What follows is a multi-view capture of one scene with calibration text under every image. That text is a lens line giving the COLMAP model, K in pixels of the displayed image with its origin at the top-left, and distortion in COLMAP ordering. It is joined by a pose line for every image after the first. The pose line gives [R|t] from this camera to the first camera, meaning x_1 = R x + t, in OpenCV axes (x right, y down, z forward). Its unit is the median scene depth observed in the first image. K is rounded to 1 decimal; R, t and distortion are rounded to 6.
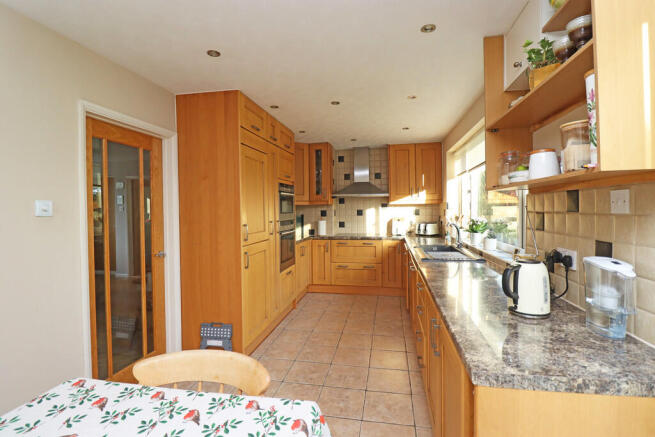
lens RADIAL K [[304.7, 0, 330.8], [0, 304.7, 213.9], [0, 0, 1]] dist [-0.001330, -0.014286]
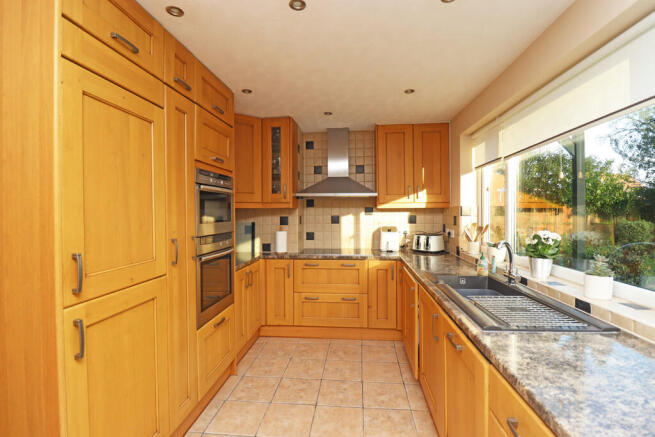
lens RADIAL K [[304.7, 0, 330.8], [0, 304.7, 213.9], [0, 0, 1]] dist [-0.001330, -0.014286]
pose [[0.994972, 0.005458, 0.100009, 0.013766], [-0.004089, 0.999895, -0.013893, -0.008600], [-0.100075, 0.013415, 0.994890, 0.308533]]
